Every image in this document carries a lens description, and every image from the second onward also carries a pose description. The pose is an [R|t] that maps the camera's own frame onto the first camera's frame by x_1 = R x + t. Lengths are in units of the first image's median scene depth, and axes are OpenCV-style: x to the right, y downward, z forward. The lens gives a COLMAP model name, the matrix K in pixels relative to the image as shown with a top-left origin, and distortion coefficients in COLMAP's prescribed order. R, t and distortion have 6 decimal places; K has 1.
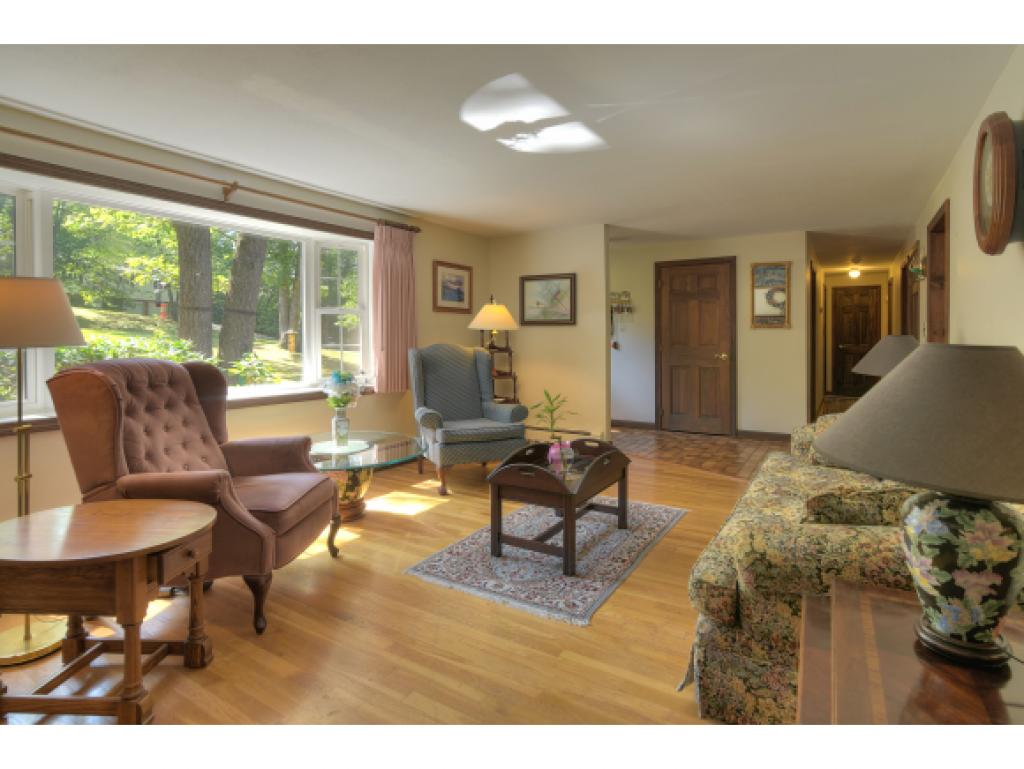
lens RADIAL K [[542.8, 0, 514.6], [0, 542.8, 354.4], [0, 0, 1]] dist [-0.015357, 0.001153]
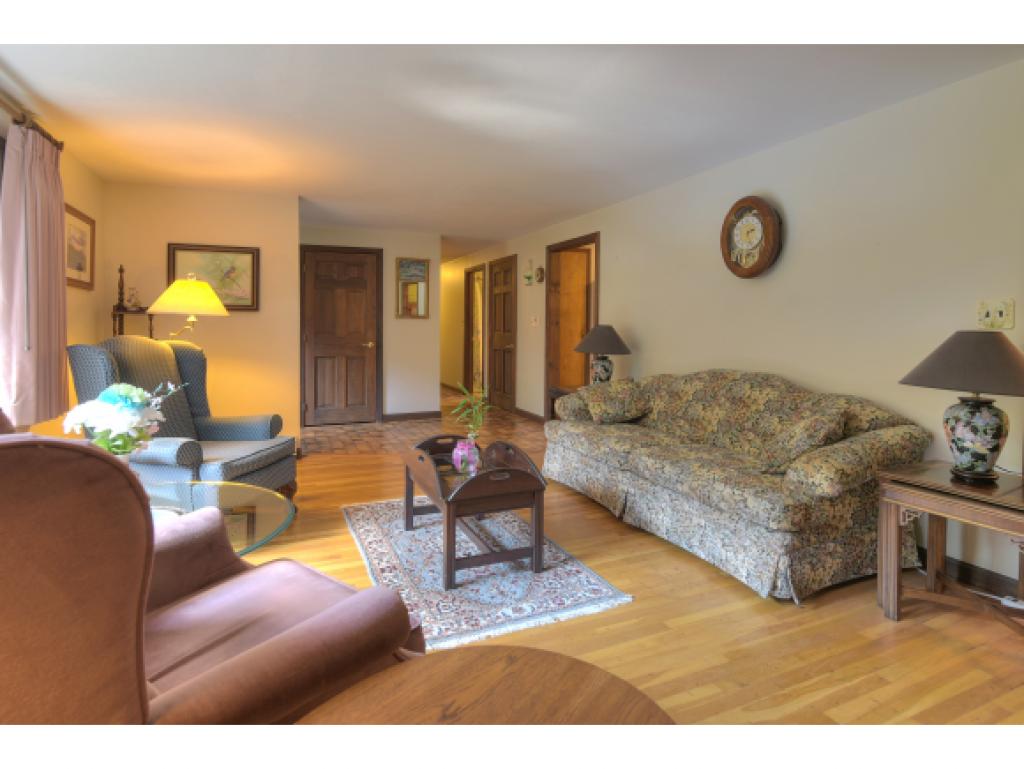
lens RADIAL K [[542.8, 0, 503.1], [0, 542.8, 334.5], [0, 0, 1]] dist [-0.015357, 0.001153]
pose [[0.580618, -0.012711, 0.814077, -0.340982], [0.024419, 0.999700, -0.001807, -0.008749], [-0.813810, 0.020928, 0.580754, 0.225655]]
